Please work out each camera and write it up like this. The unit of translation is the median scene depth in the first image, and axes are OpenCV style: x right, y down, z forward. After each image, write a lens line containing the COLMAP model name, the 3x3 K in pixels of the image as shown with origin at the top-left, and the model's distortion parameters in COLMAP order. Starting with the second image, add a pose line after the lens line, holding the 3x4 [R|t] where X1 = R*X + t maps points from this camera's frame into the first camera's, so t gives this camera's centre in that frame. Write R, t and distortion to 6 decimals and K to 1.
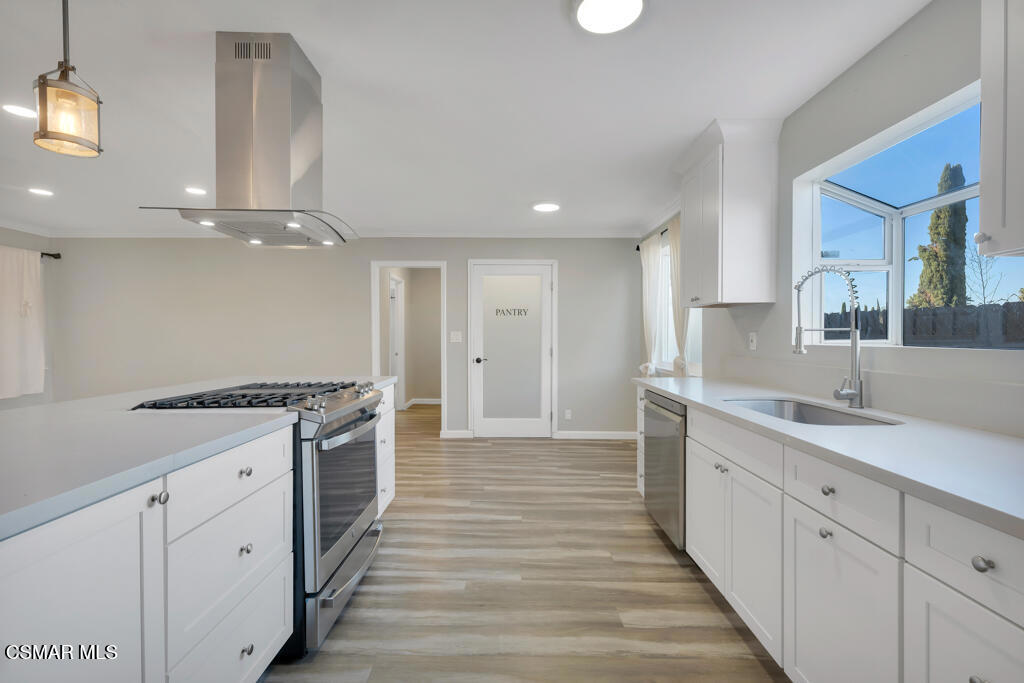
lens RADIAL K [[459.2, 0, 510.4], [0, 459.2, 342.5], [0, 0, 1]] dist [0.000617, -0.000432]
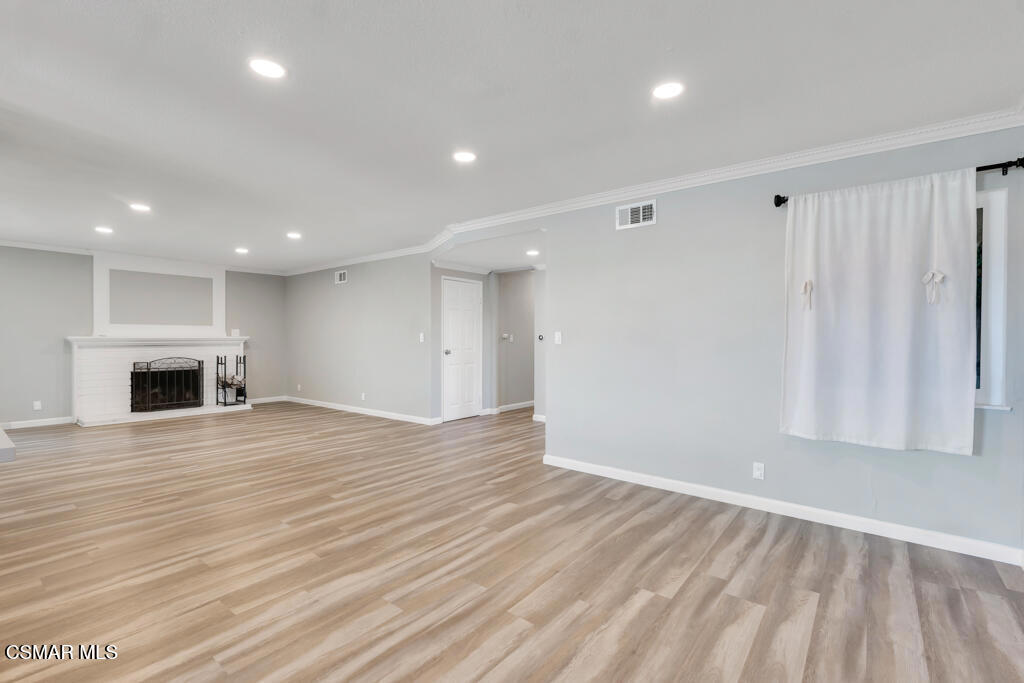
lens RADIAL K [[473.2, 0, 511.4], [0, 473.2, 340.3], [0, 0, 1]] dist [-0.000225, -0.000467]
pose [[-0.621861, 0.002768, -0.783123, -0.505114], [-0.023295, 0.999486, 0.022031, -0.021073], [0.782781, 0.031943, -0.621477, 1.406397]]
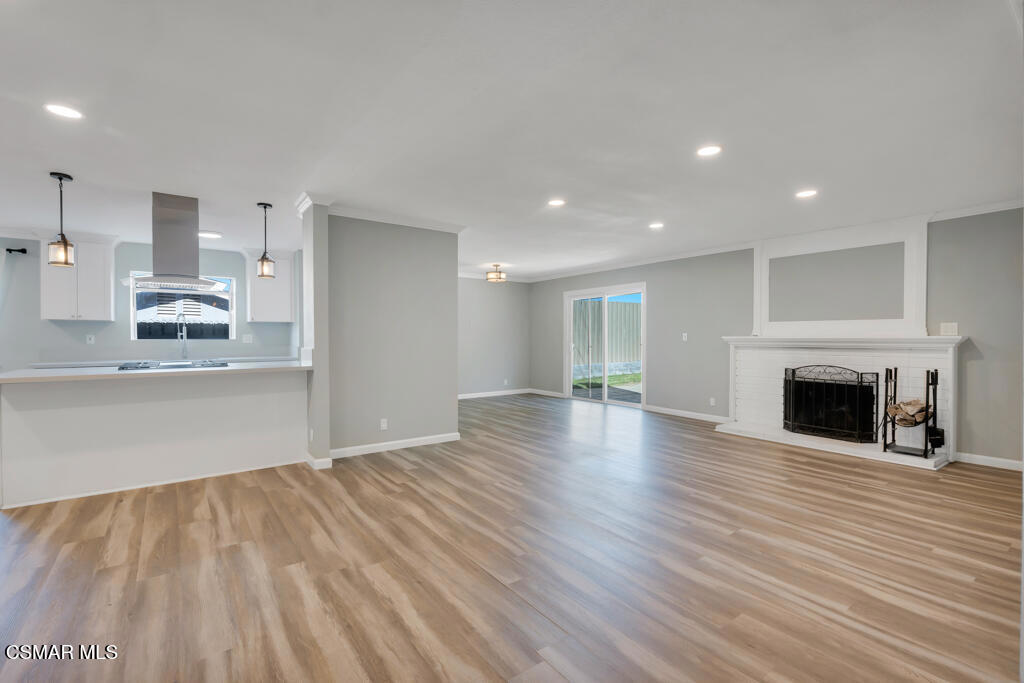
lens RADIAL K [[459.2, 0, 510.4], [0, 459.2, 342.5], [0, 0, 1]] dist [0.000617, -0.000432]
pose [[-0.587390, -0.010266, 0.809239, -1.822191], [0.021427, 0.999372, 0.028231, 0.000214], [-0.809020, 0.033922, -0.586801, 0.607476]]
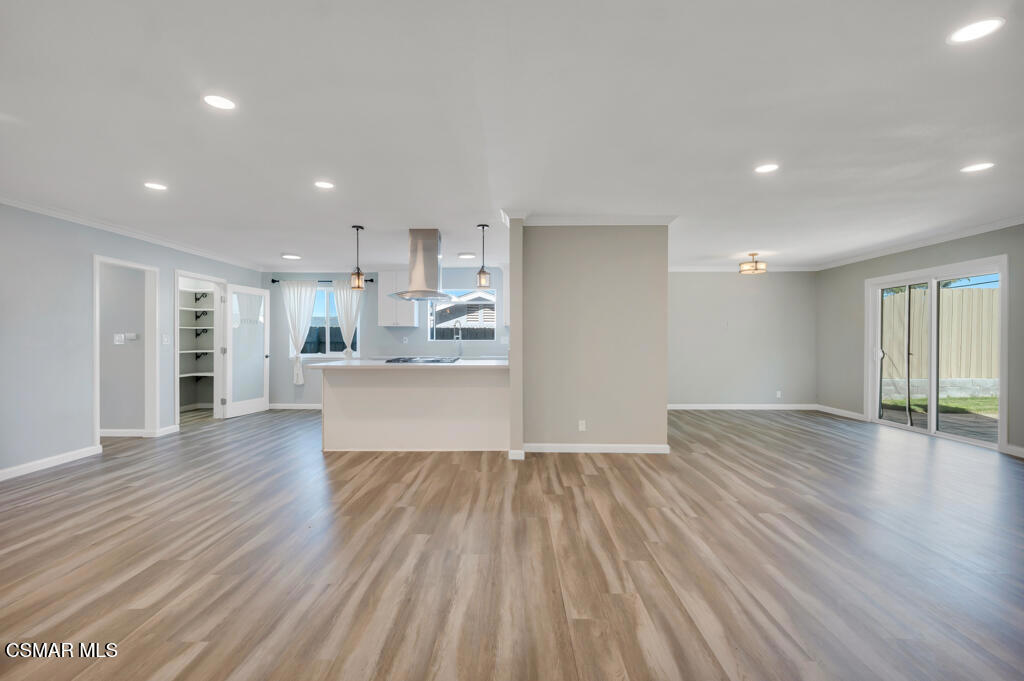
lens RADIAL K [[458.2, 0, 507.3], [0, 458.2, 339.2], [0, 0, 1]] dist [0.002562, -0.000141]
pose [[0.019752, -0.000341, 0.999805, -1.870602], [0.024527, 0.999699, -0.000144, 0.010109], [-0.999504, 0.024525, 0.019754, 0.302924]]
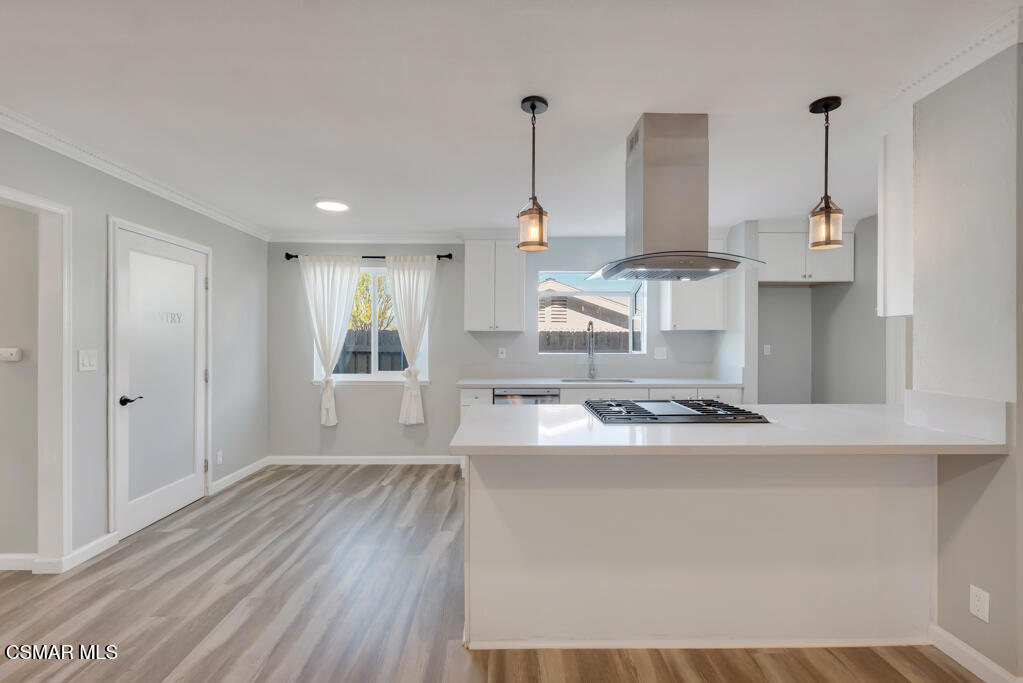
lens RADIAL K [[472.7, 0, 510.9], [0, 472.7, 340.3], [0, 0, 1]] dist [-0.000225, -0.000467]
pose [[-0.009285, -0.000668, 0.999957, -1.043776], [0.023374, 0.999726, 0.000885, -0.037917], [-0.999684, 0.023381, -0.009267, 0.854864]]
